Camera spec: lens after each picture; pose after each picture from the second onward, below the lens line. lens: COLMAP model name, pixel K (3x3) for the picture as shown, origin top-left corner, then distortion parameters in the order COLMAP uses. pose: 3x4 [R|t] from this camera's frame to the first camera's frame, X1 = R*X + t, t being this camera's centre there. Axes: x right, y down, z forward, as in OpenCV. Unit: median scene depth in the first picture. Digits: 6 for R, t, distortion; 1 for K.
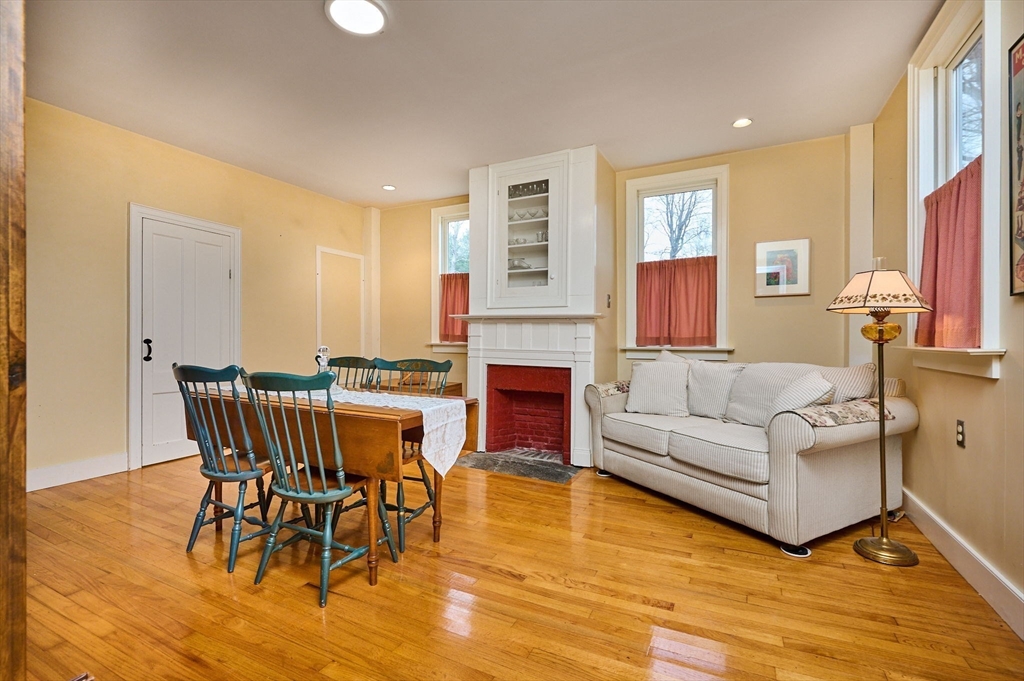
lens RADIAL K [[446.8, 0, 512.0], [0, 446.8, 340.5], [0, 0, 1]] dist [0.000660, 0.000118]
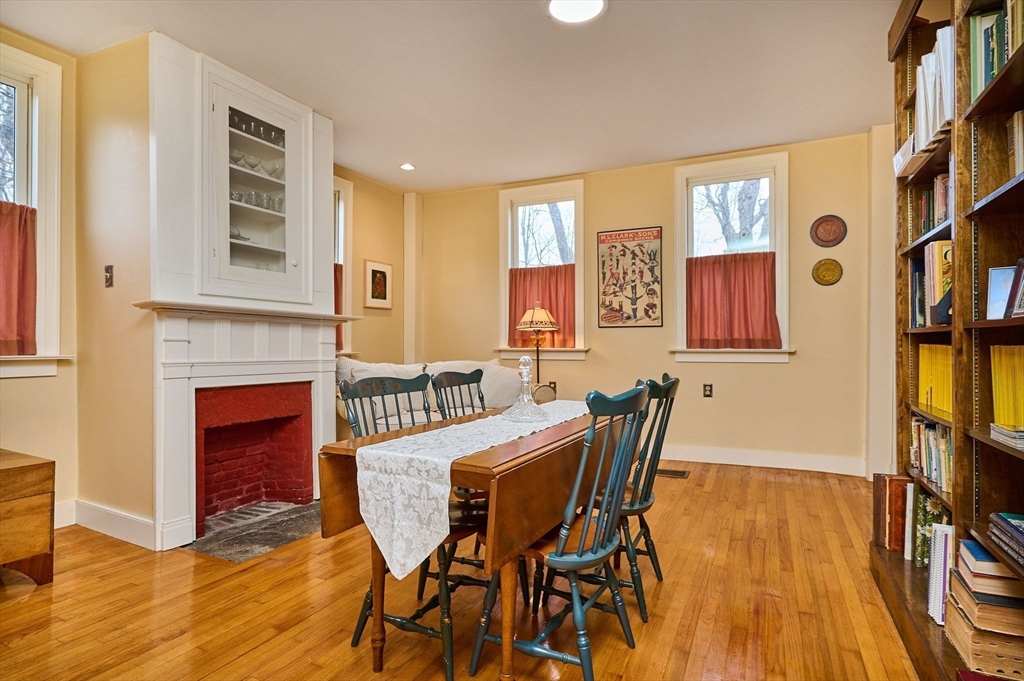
lens RADIAL K [[531.1, 0, 512.0], [0, 531.1, 340.5], [0, 0, 1]] dist [0.002910, 0.000627]
pose [[-0.011602, 0.002749, 0.999929, -0.800823], [0.003308, 0.999991, -0.002710, -0.007492], [-0.999927, 0.003276, -0.011611, 0.627150]]
